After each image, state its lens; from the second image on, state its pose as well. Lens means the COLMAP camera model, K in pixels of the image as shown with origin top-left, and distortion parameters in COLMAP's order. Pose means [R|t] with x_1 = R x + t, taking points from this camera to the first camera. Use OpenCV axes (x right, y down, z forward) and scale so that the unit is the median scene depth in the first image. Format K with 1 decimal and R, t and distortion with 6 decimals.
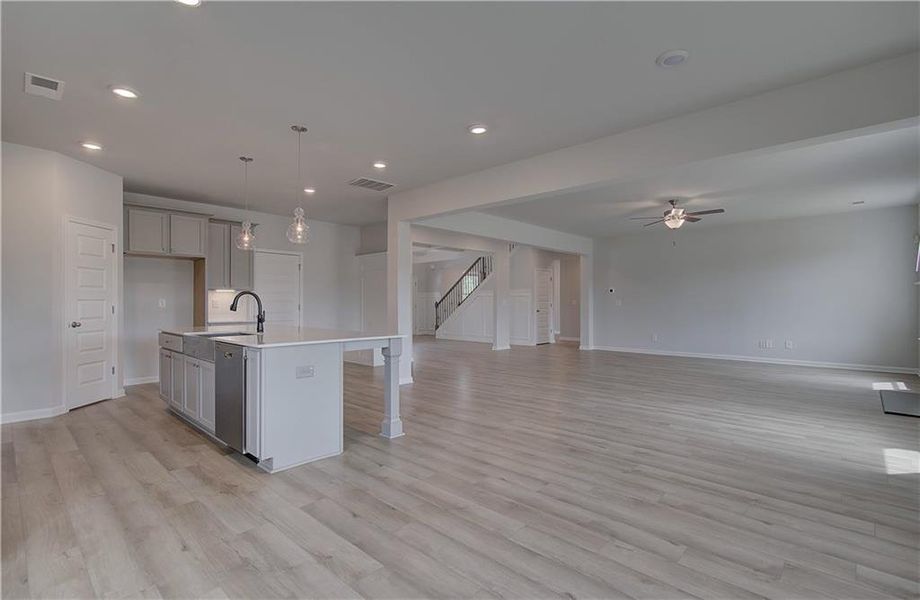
lens RADIAL K [[423.3, 0, 473.1], [0, 423.3, 301.2], [0, 0, 1]] dist [-0.000094, 0.000023]
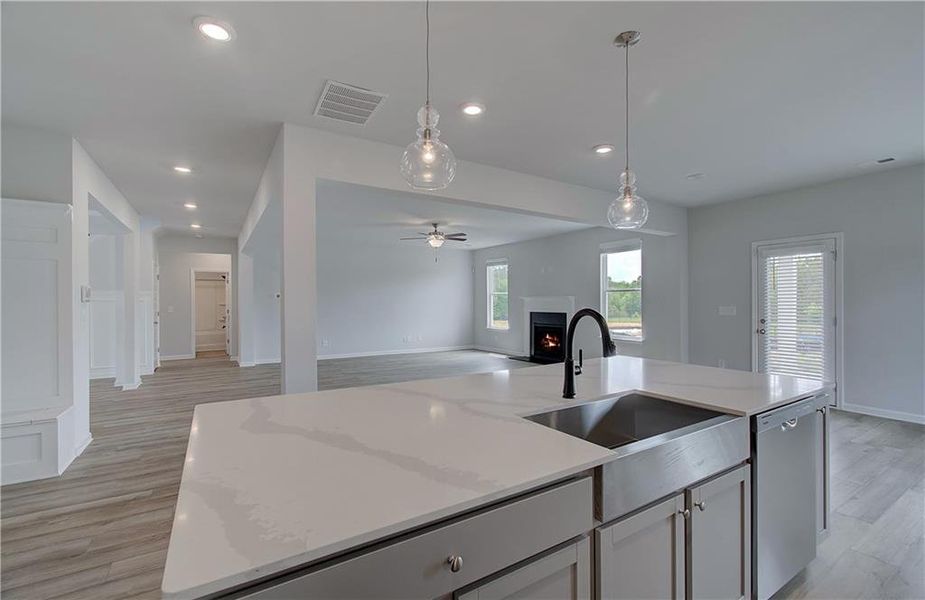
lens RADIAL K [[400.3, 0, 449.6], [0, 400.3, 300.9], [0, 0, 1]] dist [-0.015682, 0.000113]
pose [[0.296876, 0.001693, 0.954915, -0.610170], [0.000965, 0.999997, -0.002073, -0.020086], [-0.954916, 0.001537, 0.296873, 0.640298]]
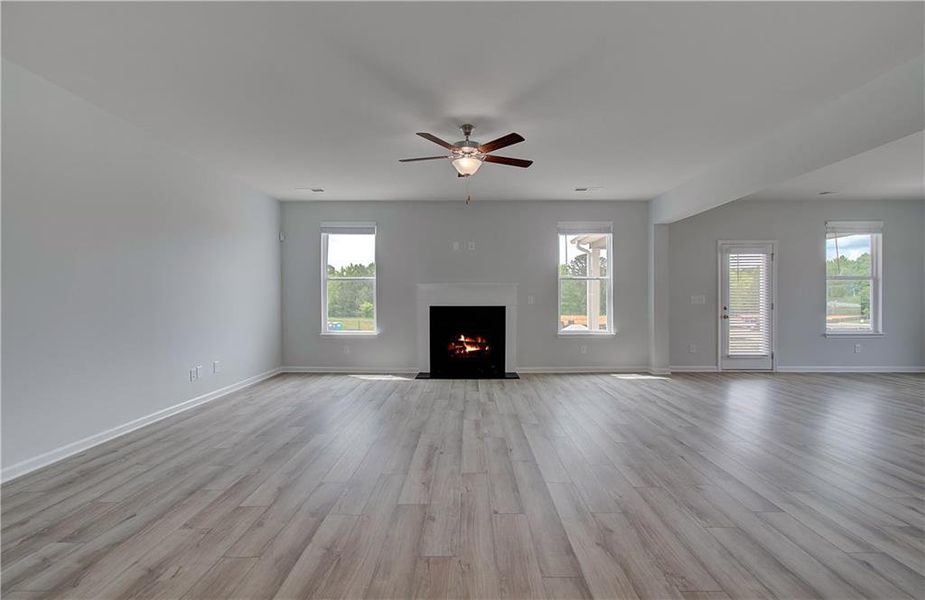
lens RADIAL K [[403.7, 0, 463.9], [0, 403.7, 301.8], [0, 0, 1]] dist [0.000798, 0.000202]
pose [[-0.658479, -0.006361, 0.752572, 0.056978], [-0.002344, 0.999977, 0.006401, 0.001457], [-0.752595, 0.002451, -0.658479, 1.410864]]
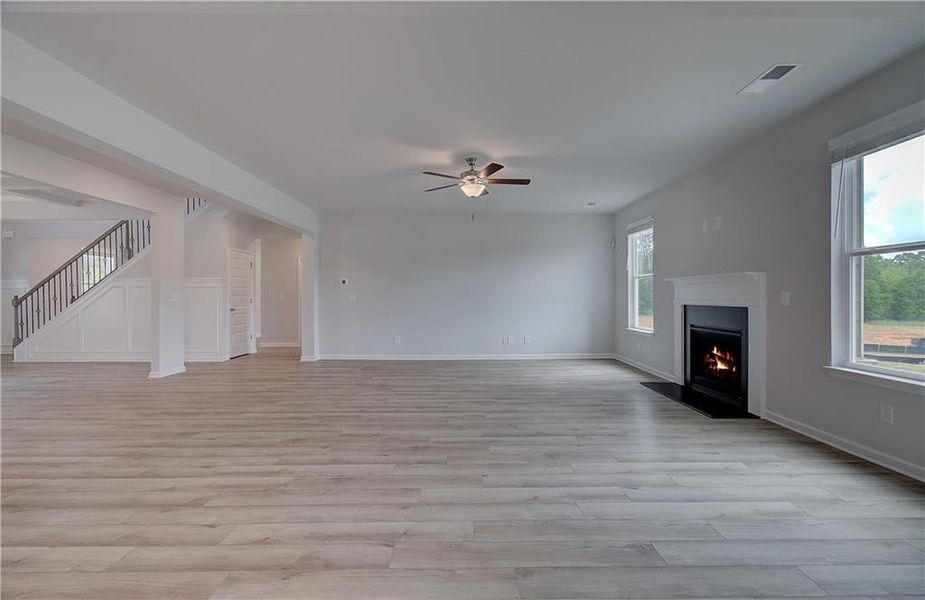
lens RADIAL K [[382.3, 0, 459.4], [0, 382.3, 299.5], [0, 0, 1]] dist [-0.022734, 0.012318]
pose [[0.731424, -0.005058, 0.681904, 0.003839], [-0.001339, 0.999960, 0.008854, 0.001446], [-0.681921, -0.007389, 0.731388, 0.535473]]
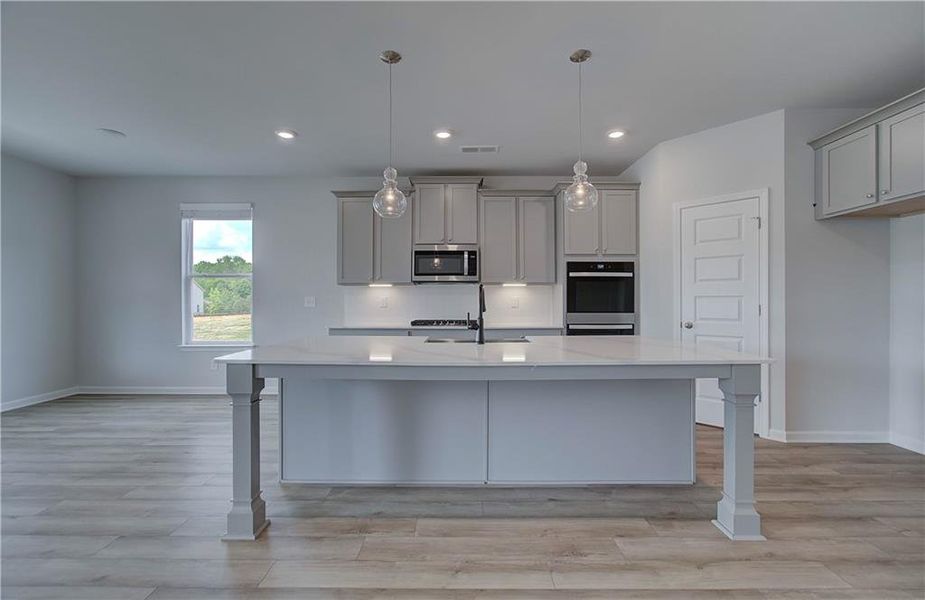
lens RADIAL K [[406.6, 0, 464.2], [0, 406.6, 301.2], [0, 0, 1]] dist [-0.003968, 0.000250]
pose [[-0.748156, 0.004237, -0.663510, -0.028156], [0.005766, 0.999983, -0.000115, 0.002476], [0.663498, -0.003912, -0.748168, 0.946893]]
